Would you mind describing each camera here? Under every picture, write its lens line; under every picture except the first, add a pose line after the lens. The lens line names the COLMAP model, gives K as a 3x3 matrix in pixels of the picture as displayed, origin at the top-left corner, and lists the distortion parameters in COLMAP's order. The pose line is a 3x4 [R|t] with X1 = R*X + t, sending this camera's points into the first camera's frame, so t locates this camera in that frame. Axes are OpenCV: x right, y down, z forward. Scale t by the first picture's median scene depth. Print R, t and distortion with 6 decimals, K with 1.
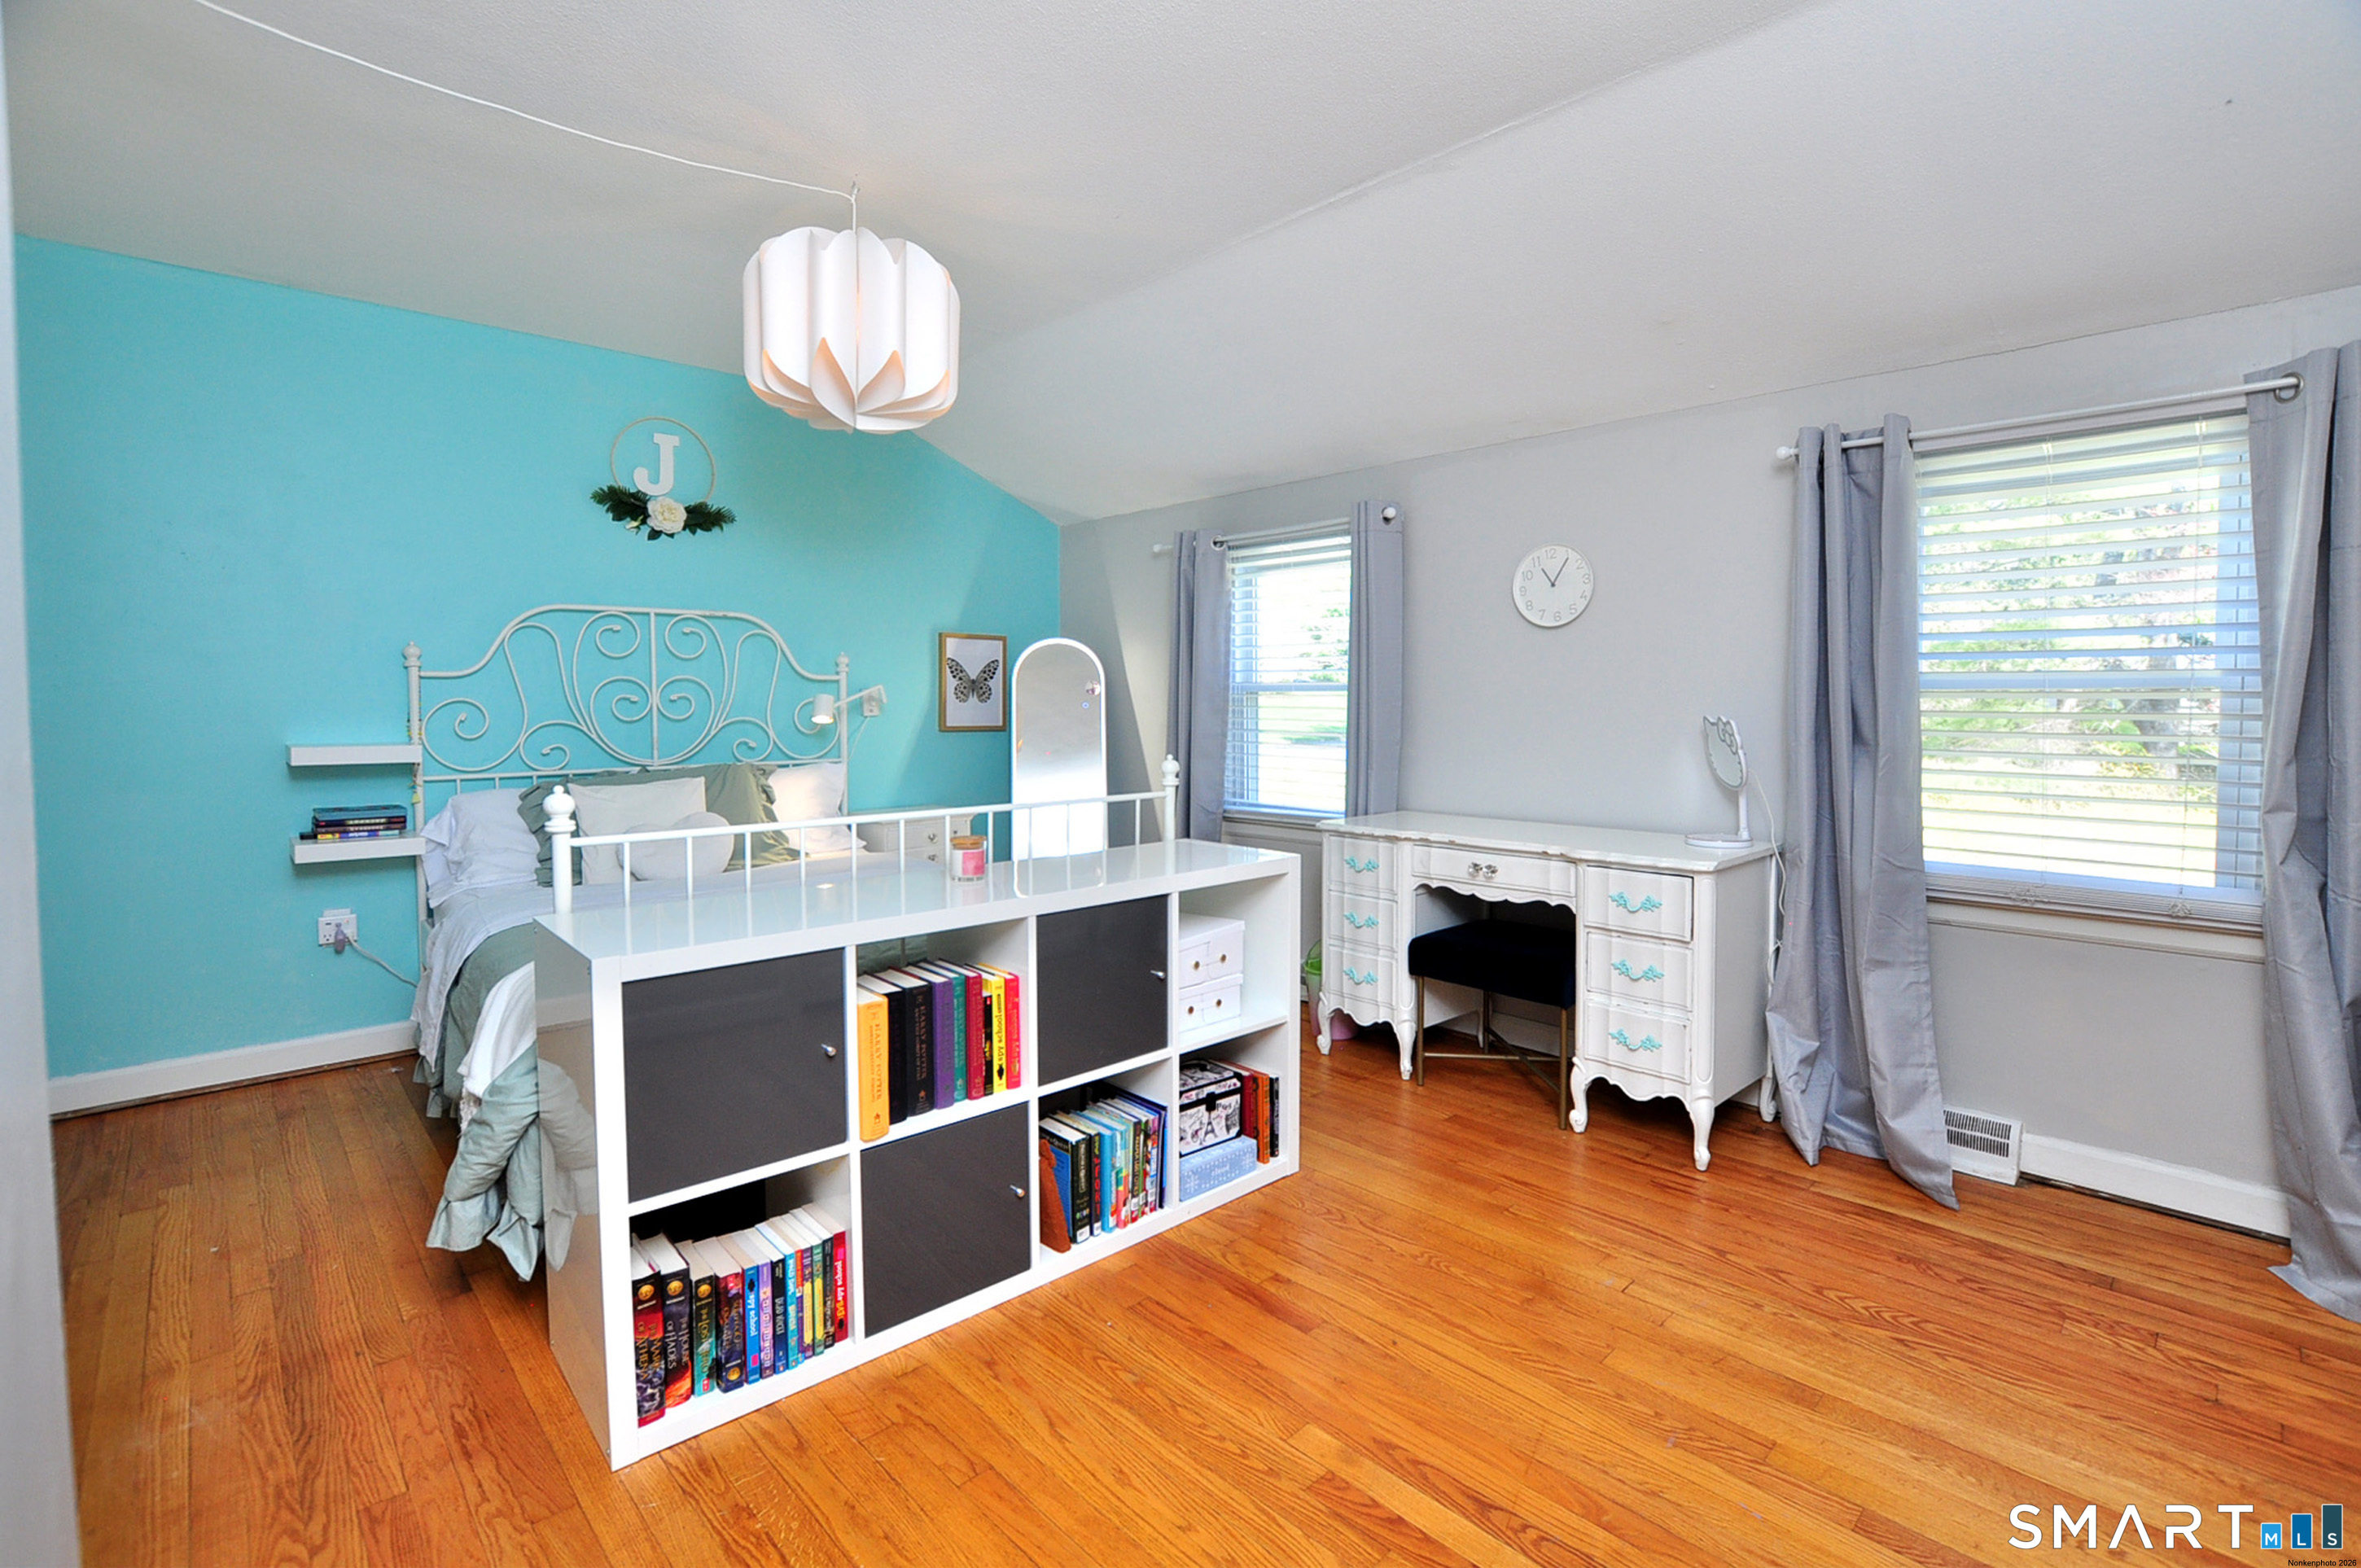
lens RADIAL K [[1047.1, 0, 1191.9], [0, 1047.1, 731.1], [0, 0, 1]] dist [-0.030866, 0.000597]
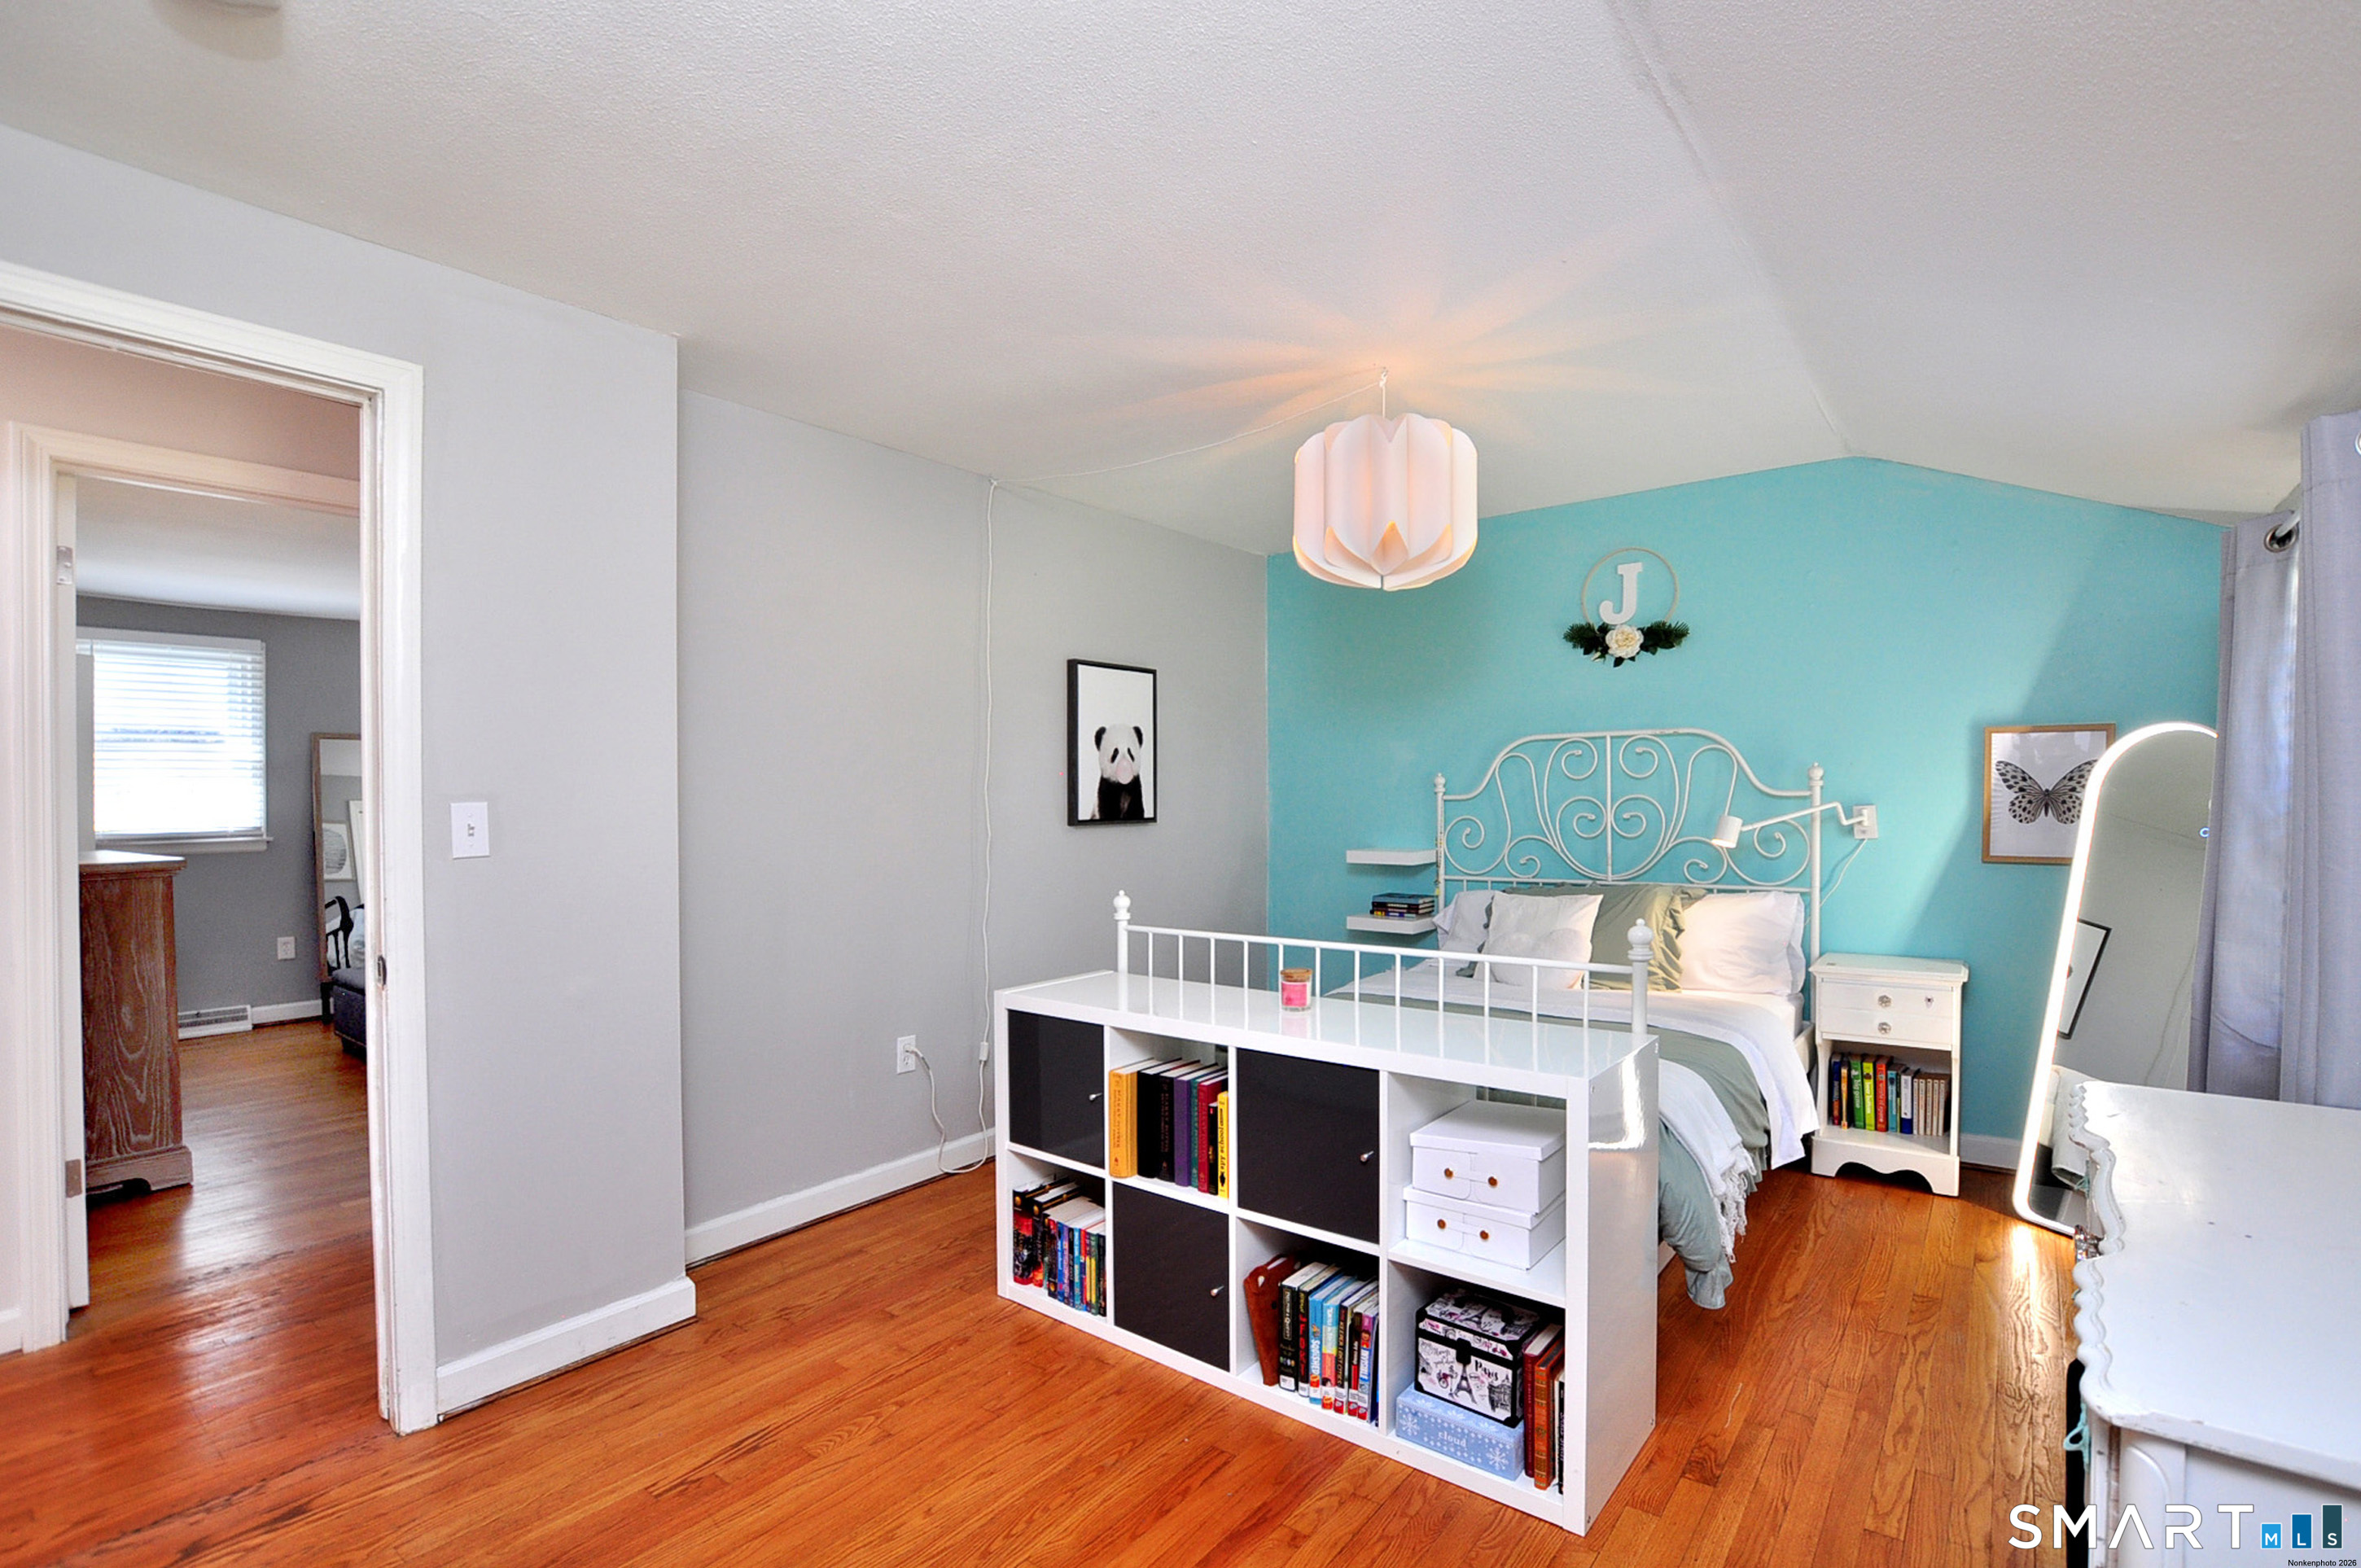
lens RADIAL K [[1079.3, 0, 1184.9], [0, 1079.3, 790.5], [0, 0, 1]] dist [-0.028602, -0.000548]
pose [[0.152035, -0.008344, -0.988340, 0.823537], [-0.015957, 0.999813, -0.010896, -0.066280], [0.988246, 0.017427, 0.151873, 0.671865]]
